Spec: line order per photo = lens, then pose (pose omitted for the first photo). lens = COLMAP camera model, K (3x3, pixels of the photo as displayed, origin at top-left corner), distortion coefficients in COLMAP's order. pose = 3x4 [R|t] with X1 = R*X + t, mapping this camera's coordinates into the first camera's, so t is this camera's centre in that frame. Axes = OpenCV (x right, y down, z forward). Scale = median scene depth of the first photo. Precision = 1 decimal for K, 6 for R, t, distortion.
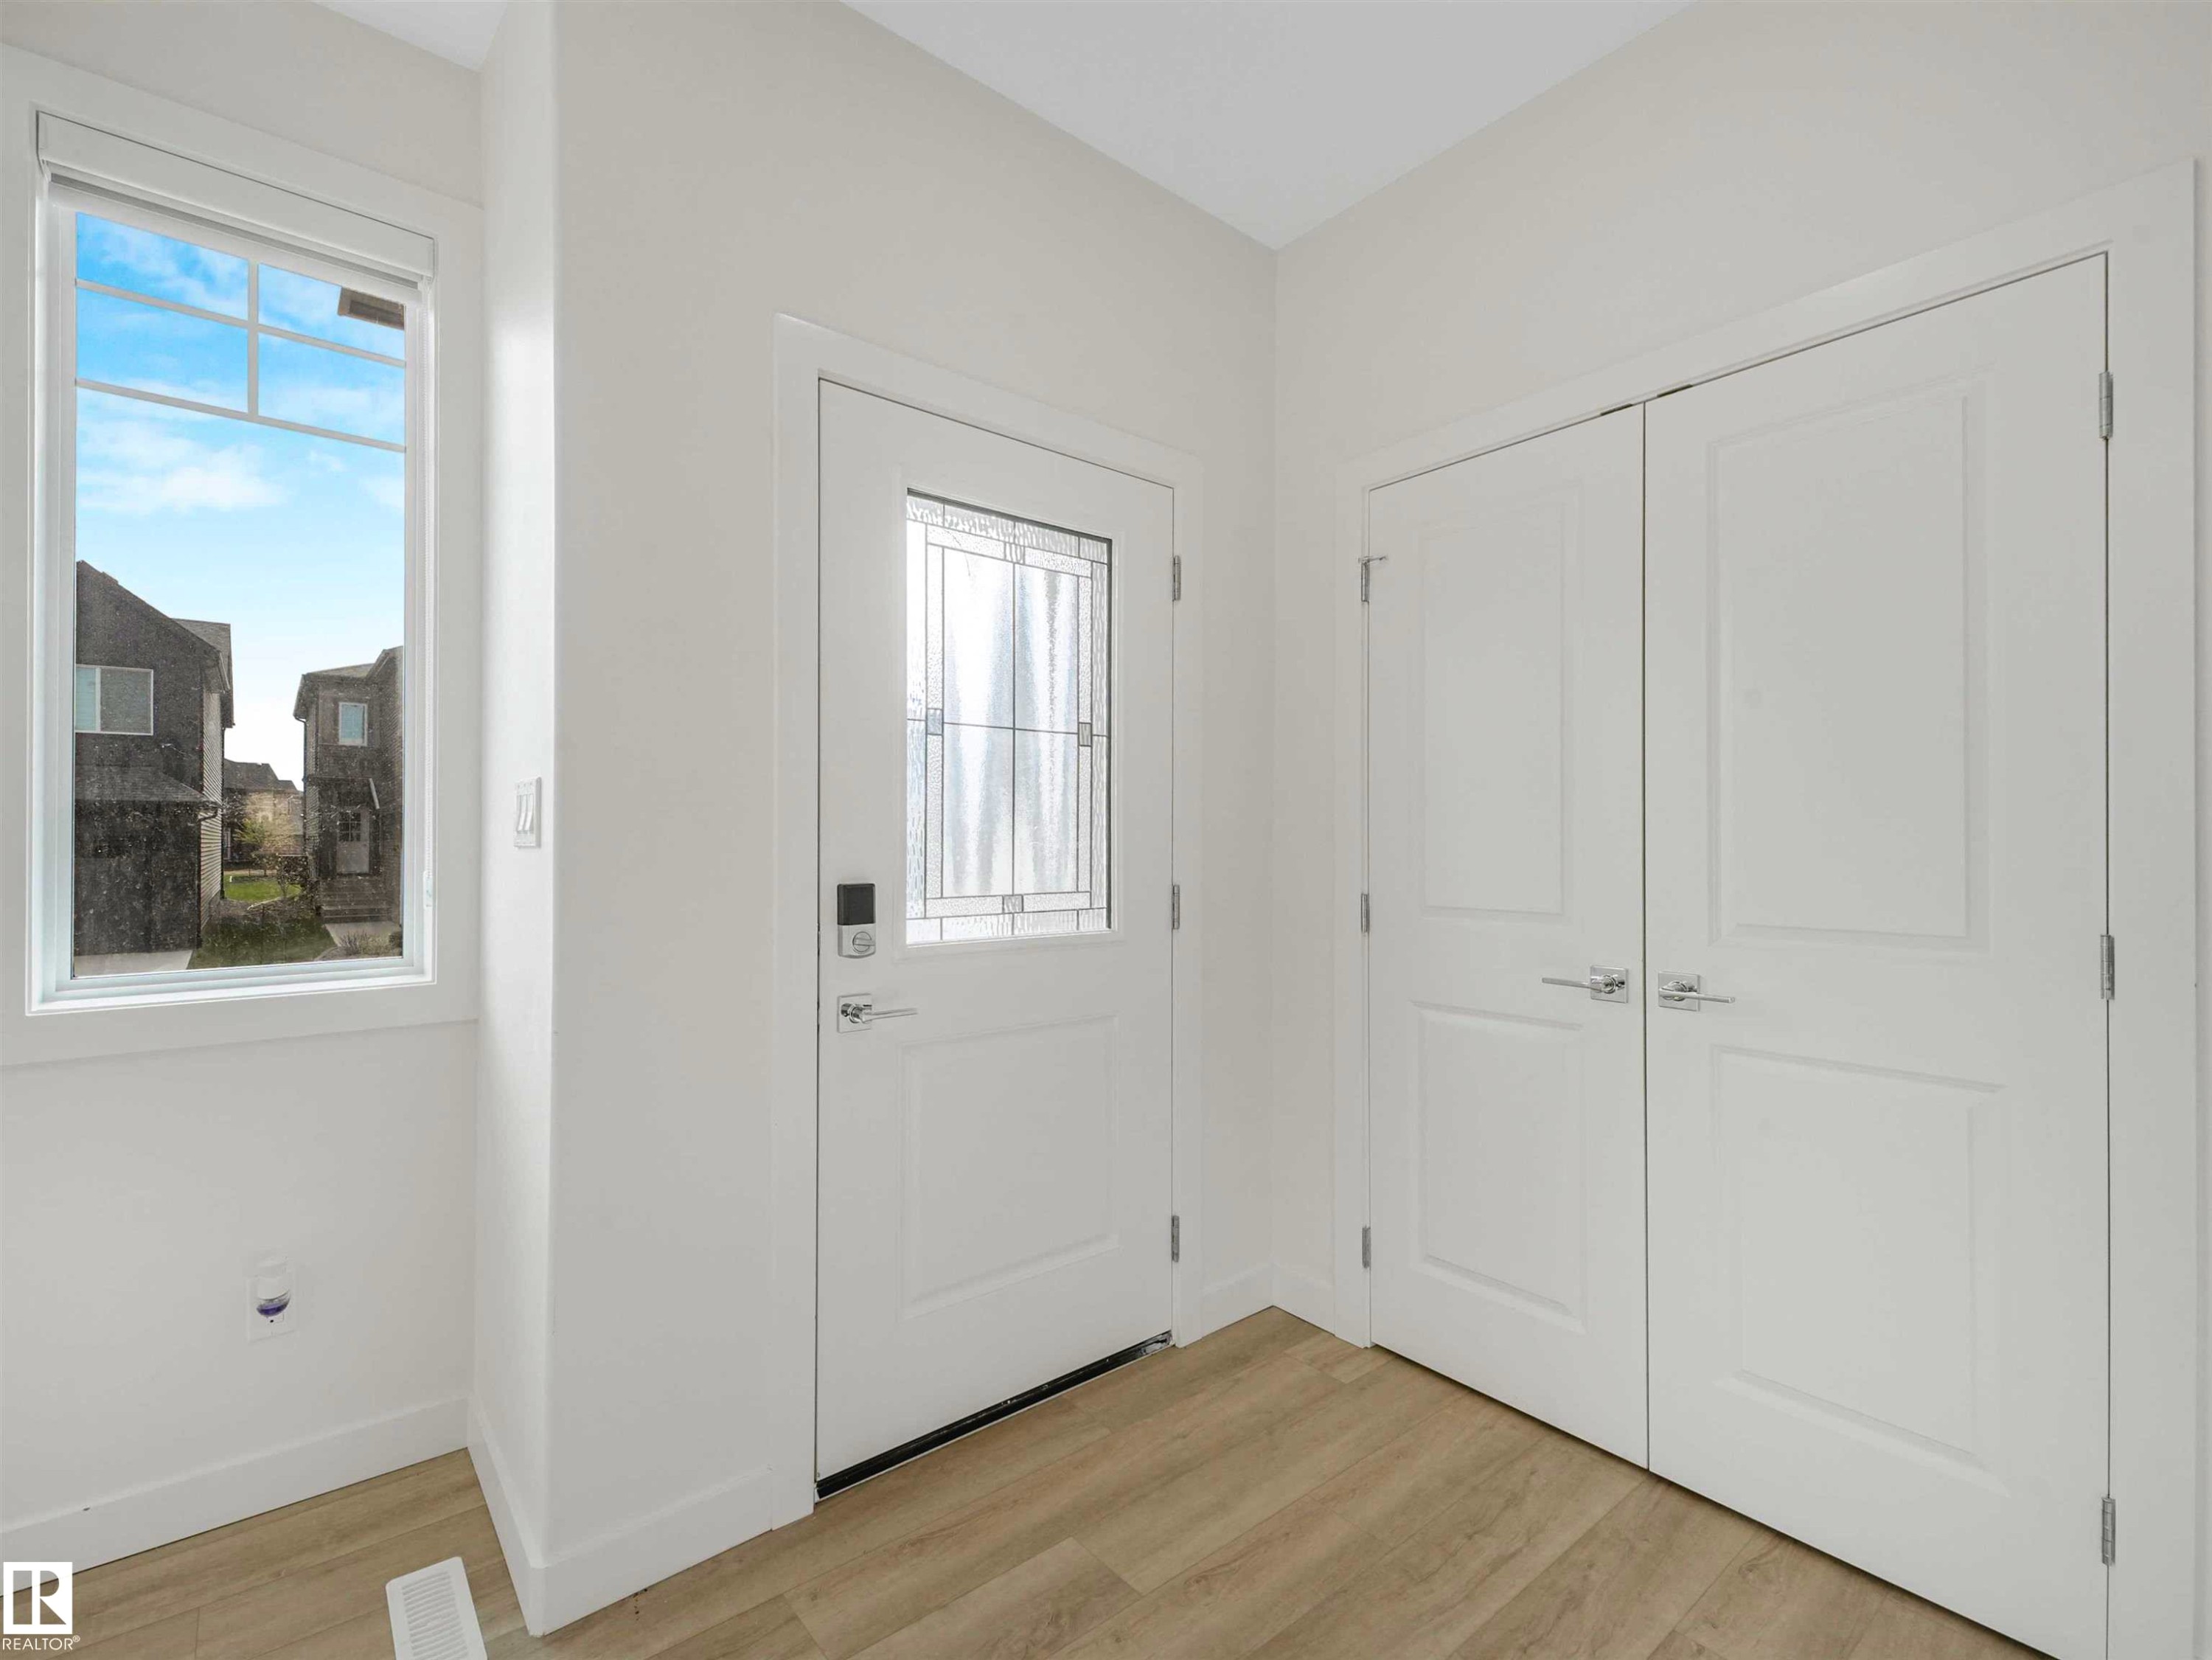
lens RADIAL K [[1000.0, 0, 1050.0], [0, 1000.0, 832.1], [0, 0, 1]] dist [0.018783, -0.002680]
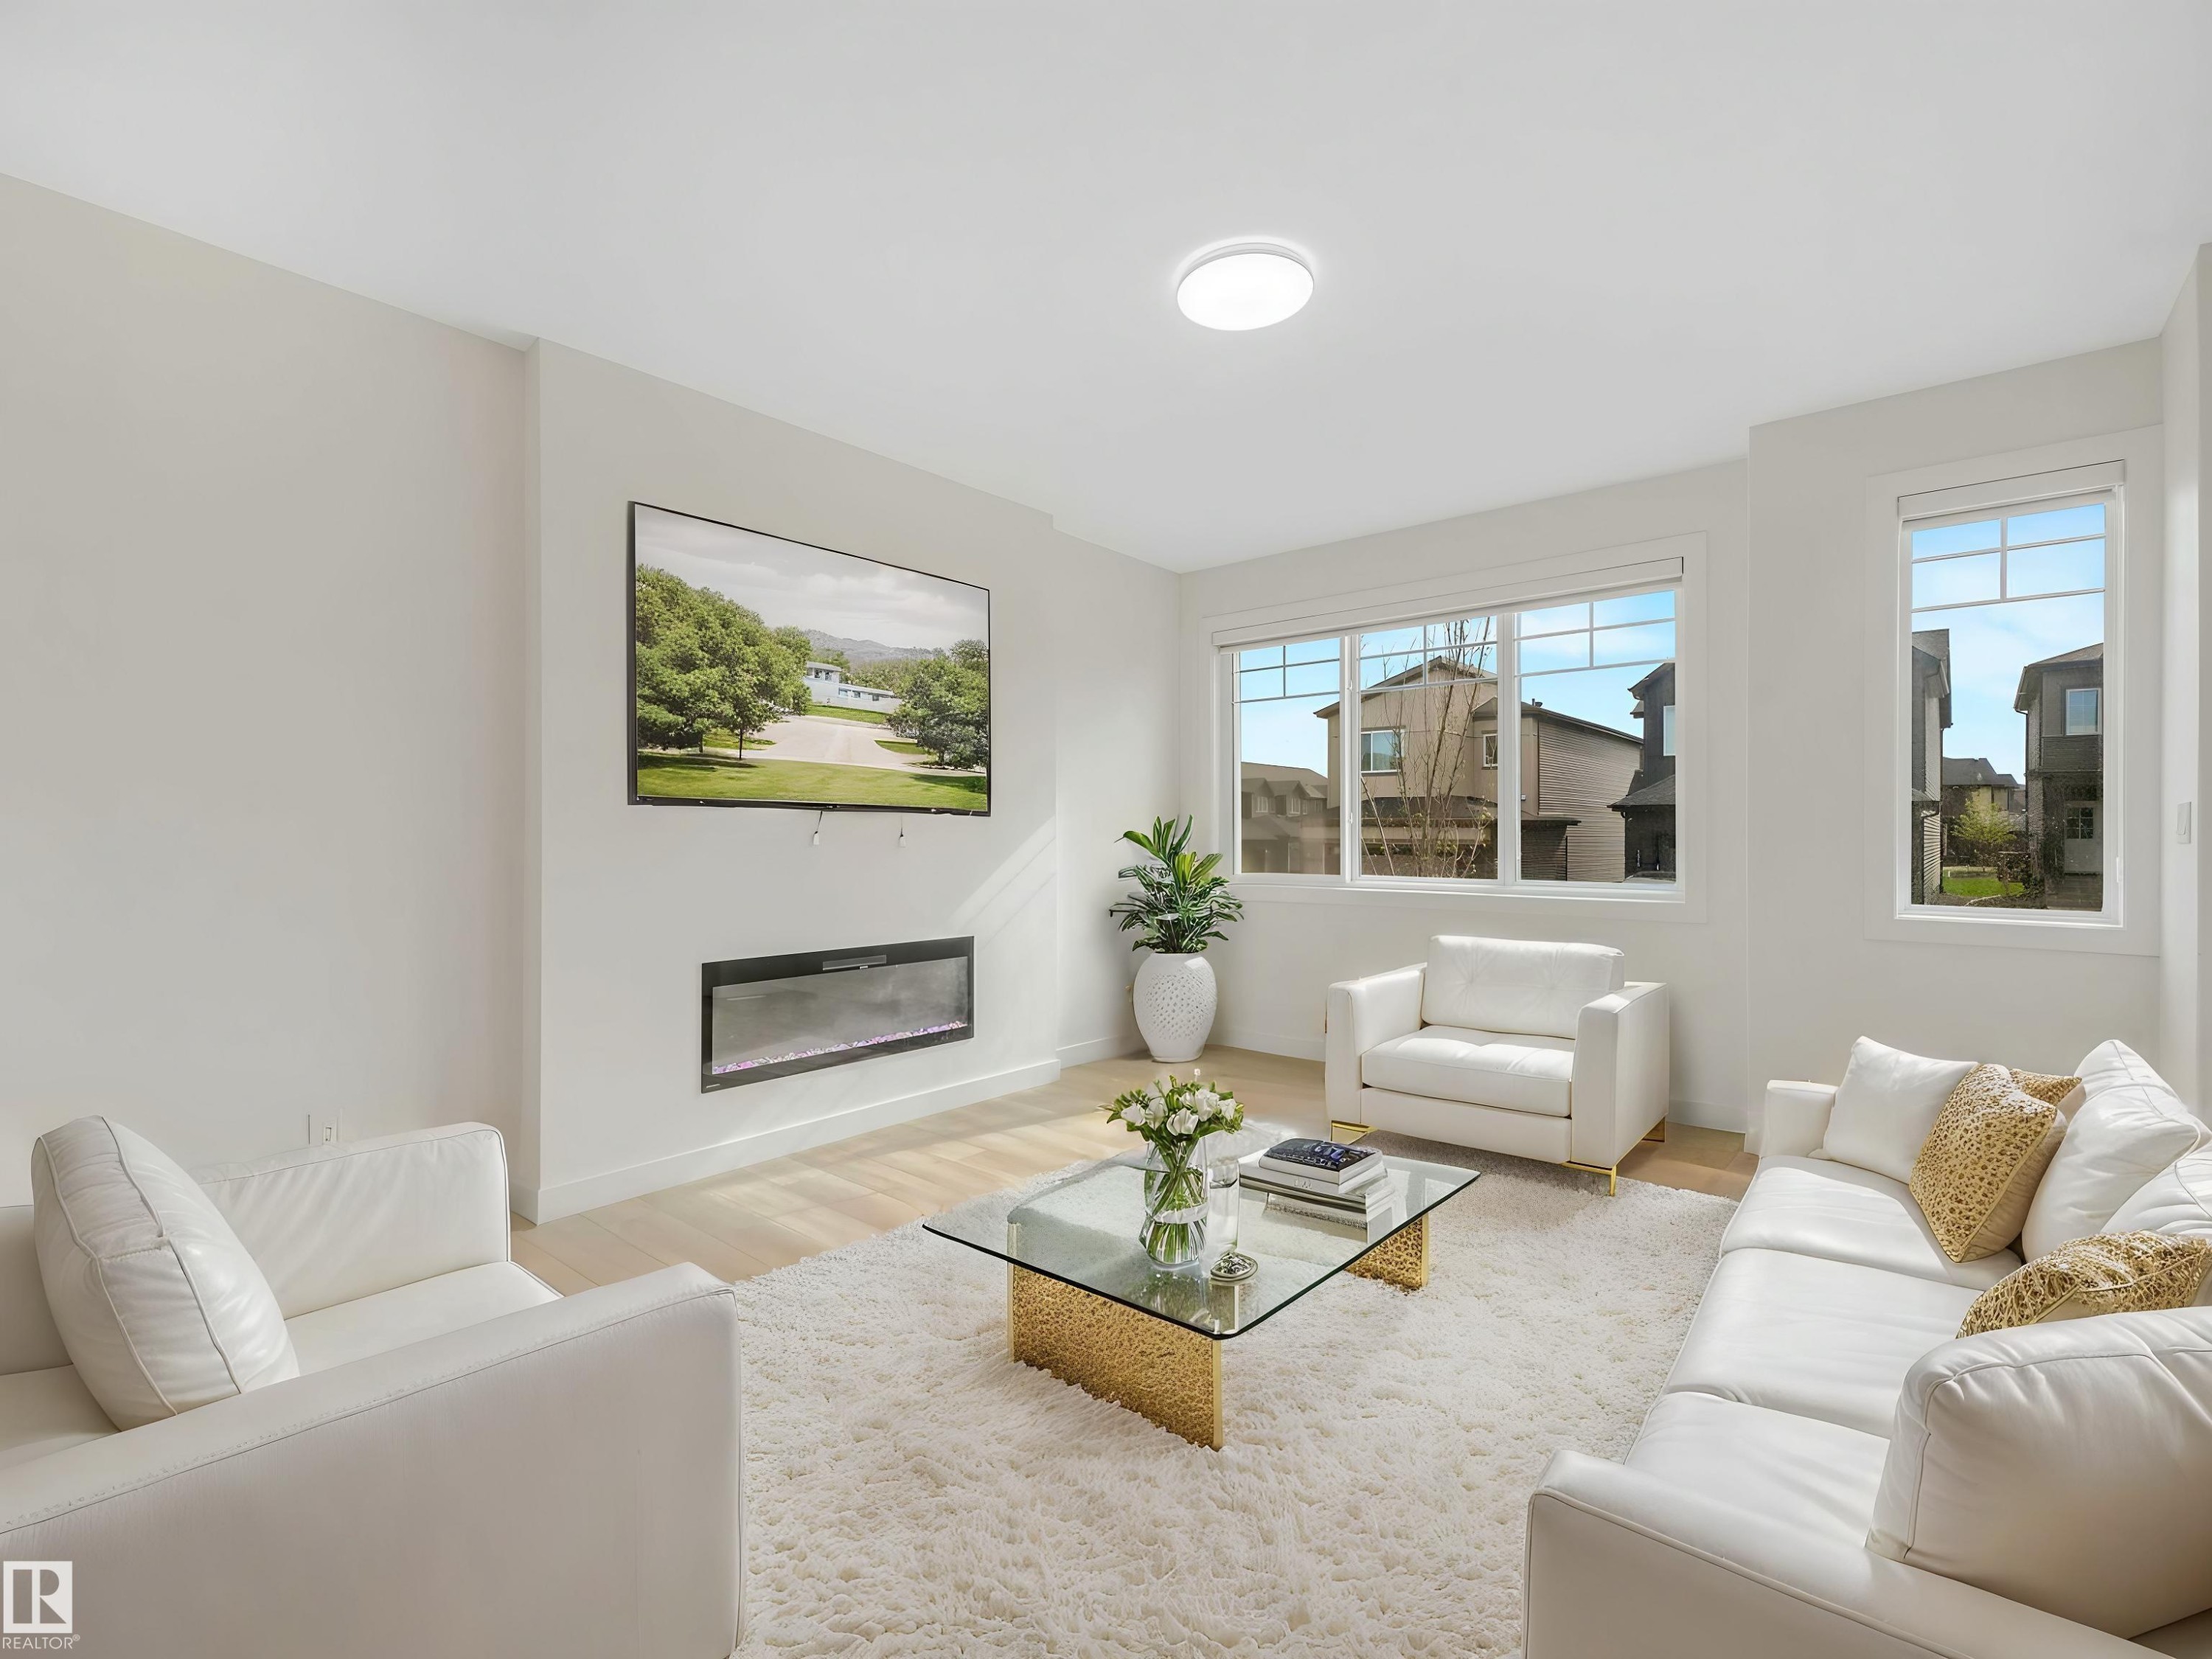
lens RADIAL K [[999.9, 0, 1123.4], [0, 999.9, 823.2], [0, 0, 1]] dist [0.018783, -0.002680]
pose [[0.205125, -0.007788, -0.978705, 0.522968], [0.003184, 0.999968, -0.007290, -0.008786], [0.978731, -0.001621, 0.205143, -0.715782]]
